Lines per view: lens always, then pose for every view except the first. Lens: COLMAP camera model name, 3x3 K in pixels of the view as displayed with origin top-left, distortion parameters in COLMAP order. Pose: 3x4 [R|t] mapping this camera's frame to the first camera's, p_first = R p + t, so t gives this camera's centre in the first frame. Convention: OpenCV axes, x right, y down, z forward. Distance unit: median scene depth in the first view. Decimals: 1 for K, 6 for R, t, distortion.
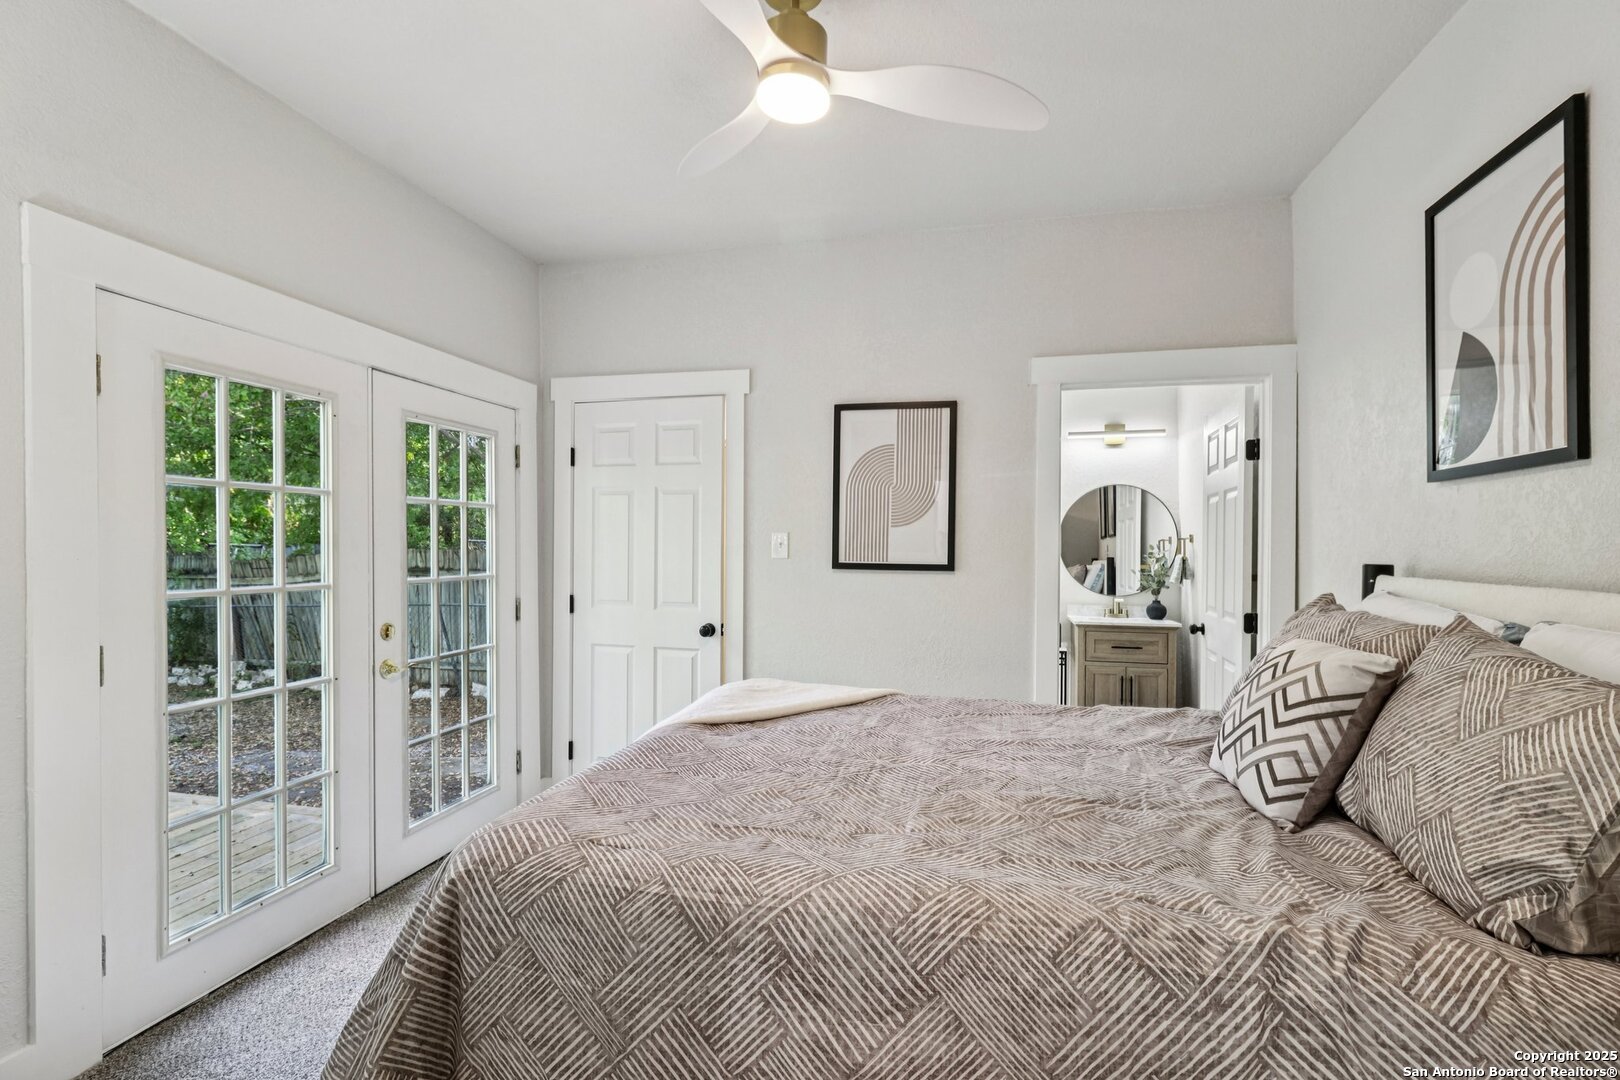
lens RADIAL K [[758.2, 0, 810.5], [0, 758.2, 552.6], [0, 0, 1]] dist [0.000158, -0.000788]
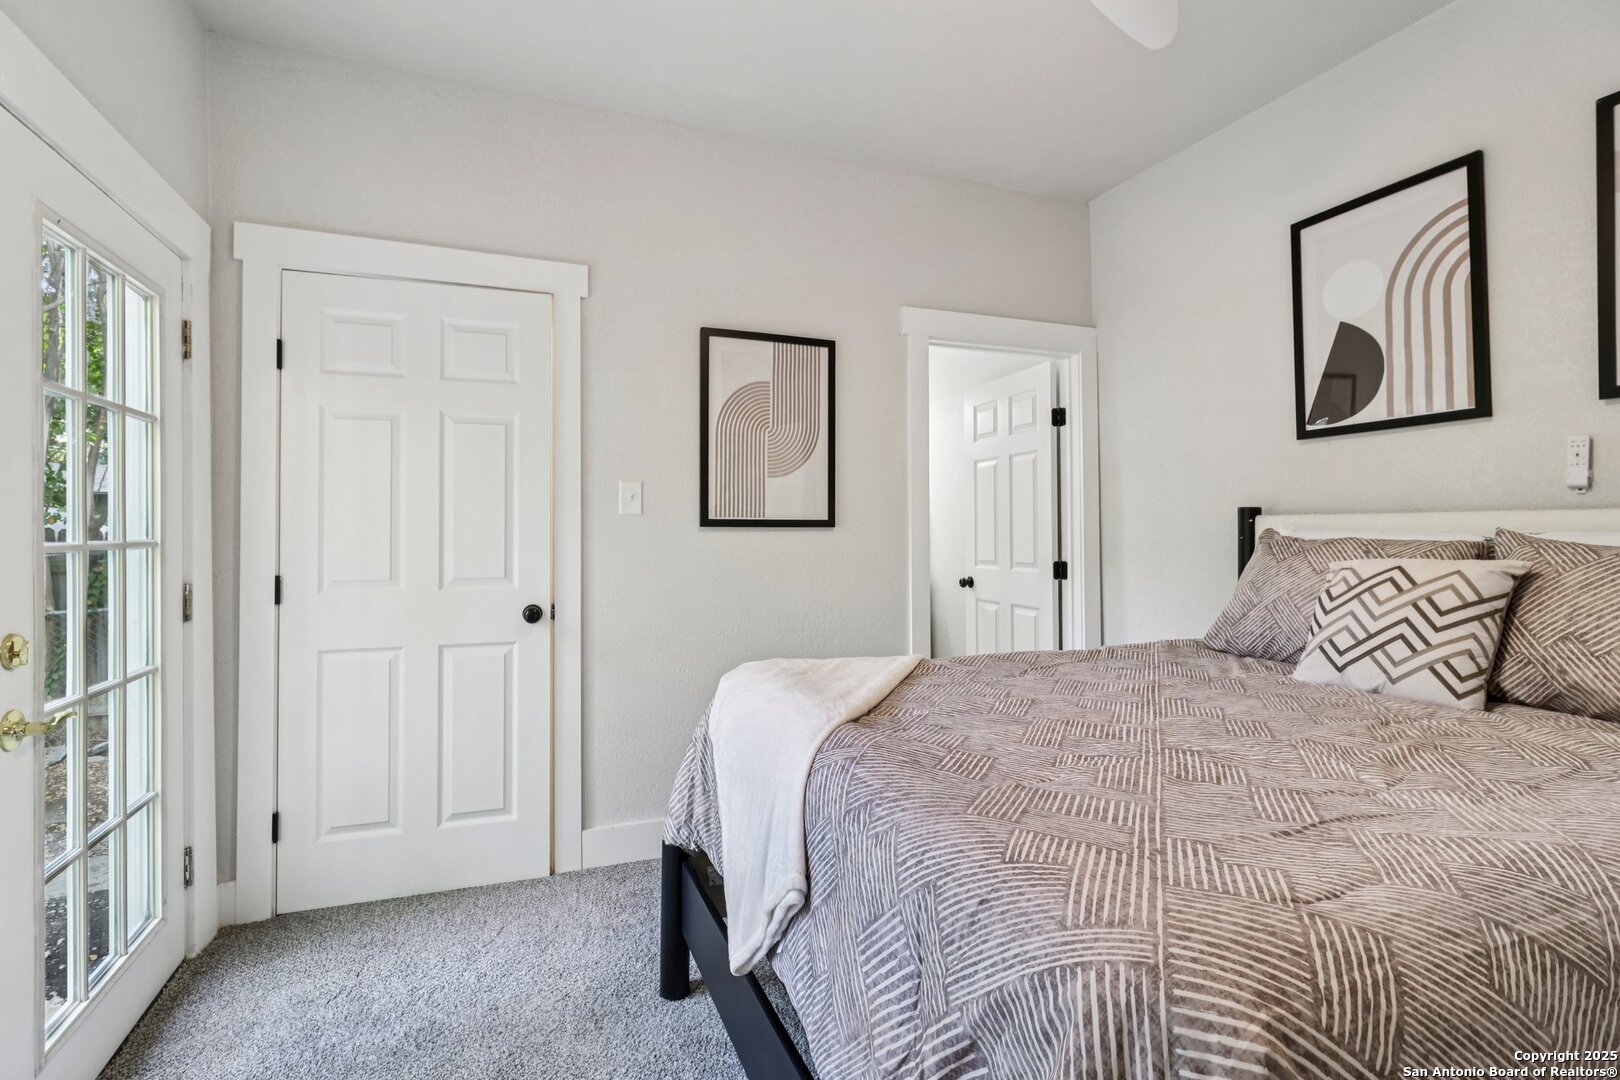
lens RADIAL K [[758.2, 0, 811.9], [0, 758.2, 524.3], [0, 0, 1]] dist [0.000158, -0.000788]
pose [[0.819181, -0.005350, 0.573511, -0.354439], [0.015066, 0.999812, -0.012193, 0.031591], [-0.573338, 0.018629, 0.819107, 0.271208]]
